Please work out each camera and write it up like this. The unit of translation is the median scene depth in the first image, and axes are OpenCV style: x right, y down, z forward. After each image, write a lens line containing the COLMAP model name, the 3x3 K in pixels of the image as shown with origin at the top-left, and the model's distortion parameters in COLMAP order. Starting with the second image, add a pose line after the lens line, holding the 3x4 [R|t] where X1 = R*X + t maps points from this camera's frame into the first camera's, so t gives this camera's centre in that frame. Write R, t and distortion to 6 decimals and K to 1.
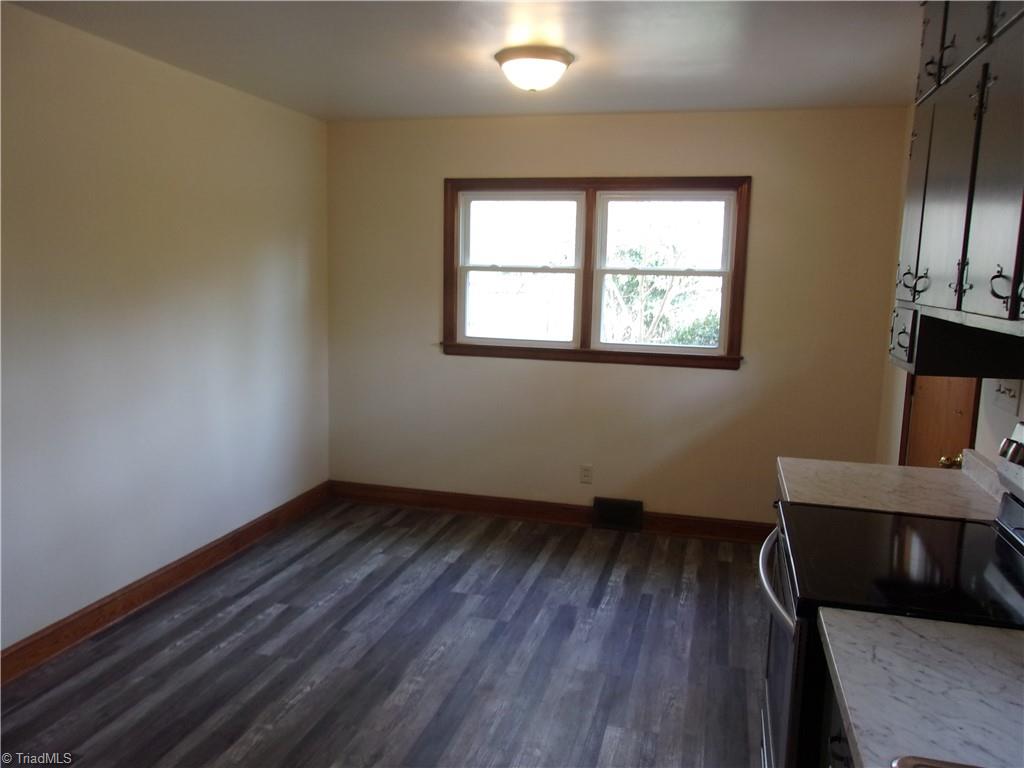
lens RADIAL K [[806.8, 0, 507.1], [0, 806.8, 387.3], [0, 0, 1]] dist [0.002211, 0.005713]
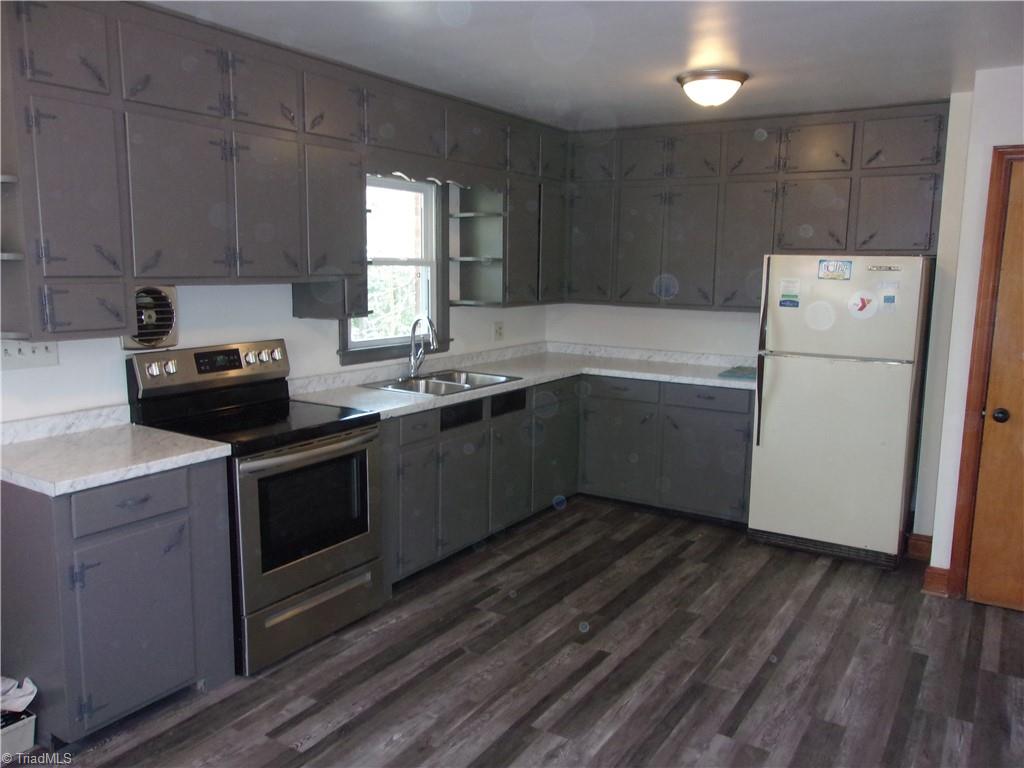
lens RADIAL K [[806.8, 0, 507.1], [0, 806.8, 387.3], [0, 0, 1]] dist [0.002211, 0.005713]
pose [[-0.952265, -0.084711, 0.293283, -0.246120], [0.008020, 0.953454, 0.301431, -0.187341], [-0.305166, 0.289394, -0.907262, 1.208973]]
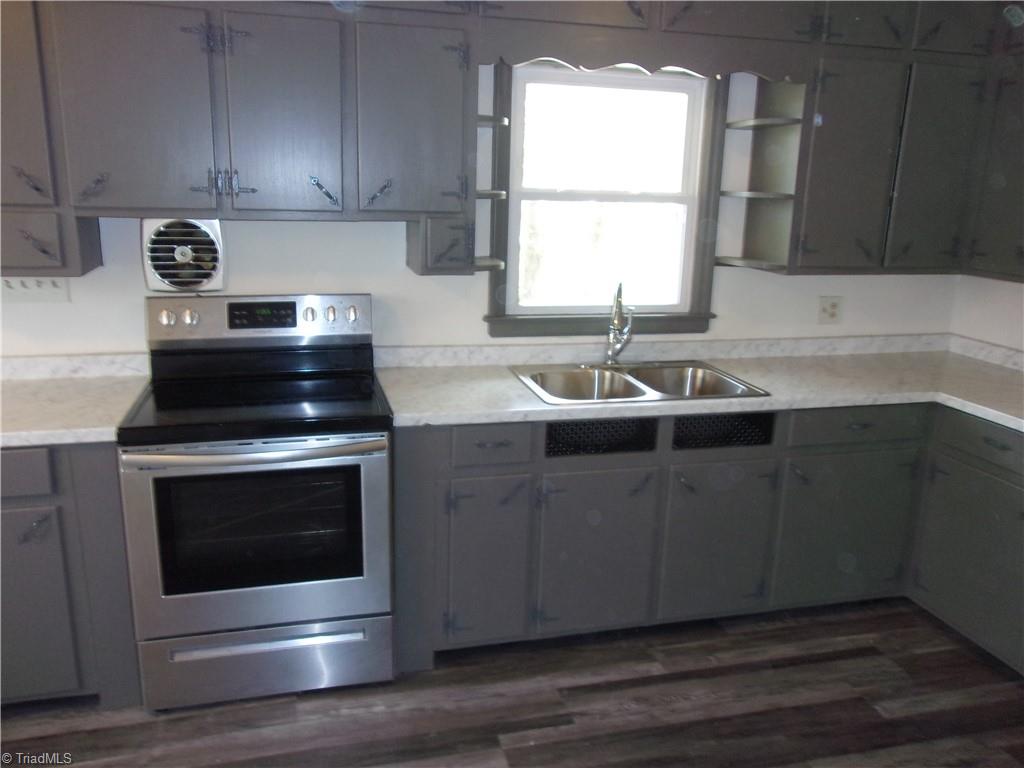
lens RADIAL K [[789.7, 0, 512.0], [0, 789.7, 384.0], [0, 0, 1]] dist [-0.002288, 0.005645]
pose [[-0.490970, -0.247831, 0.835181, -0.395440], [0.092784, 0.938354, 0.332991, -0.104468], [-0.866221, 0.240980, -0.437709, 0.611826]]
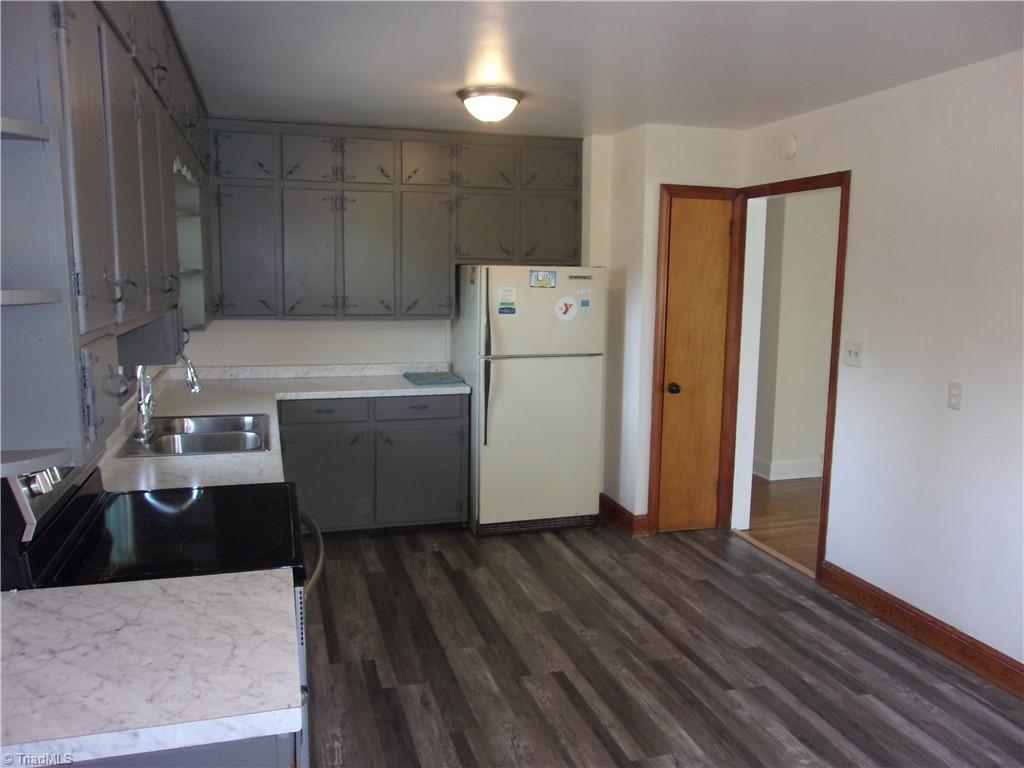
lens RADIAL K [[806.8, 0, 507.1], [0, 806.8, 387.3], [0, 0, 1]] dist [0.002211, 0.005713]
pose [[-0.851314, 0.041079, -0.523046, 0.358852], [-0.112624, 0.959382, 0.258654, -0.160559], [0.512426, 0.279103, -0.812109, 1.058873]]
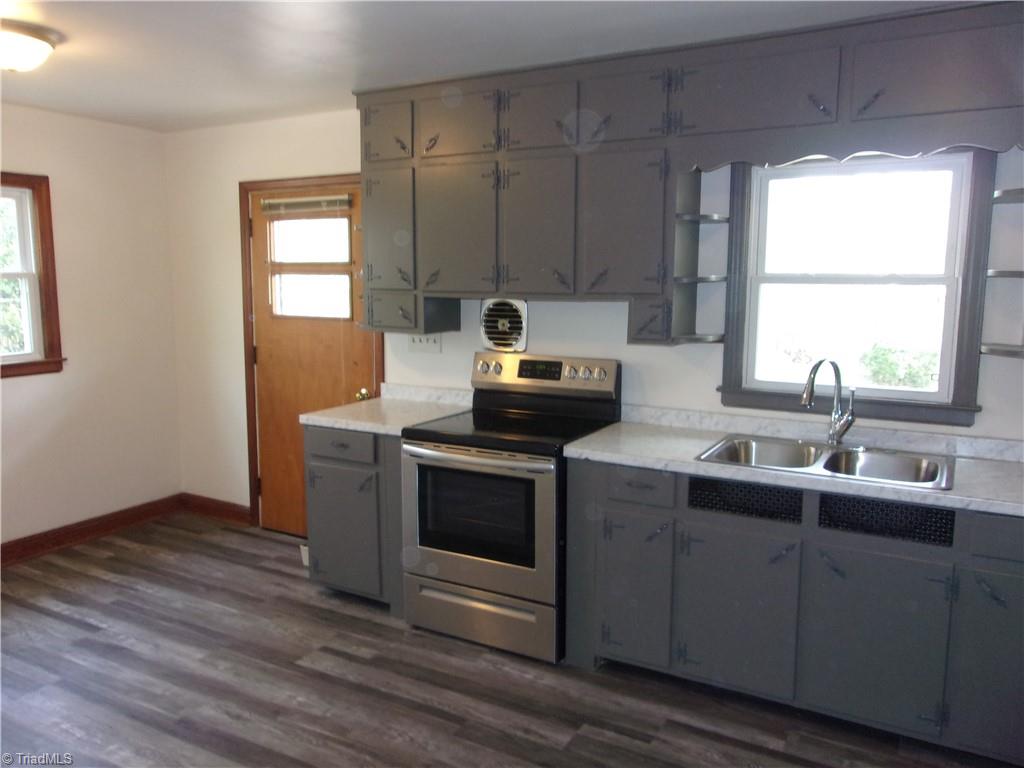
lens RADIAL K [[806.8, 0, 507.1], [0, 806.8, 387.3], [0, 0, 1]] dist [0.002211, 0.005713]
pose [[0.258458, -0.159071, 0.952836, -0.623565], [0.149003, 0.981110, 0.123374, -0.052394], [-0.954462, 0.110088, 0.277278, 0.247196]]
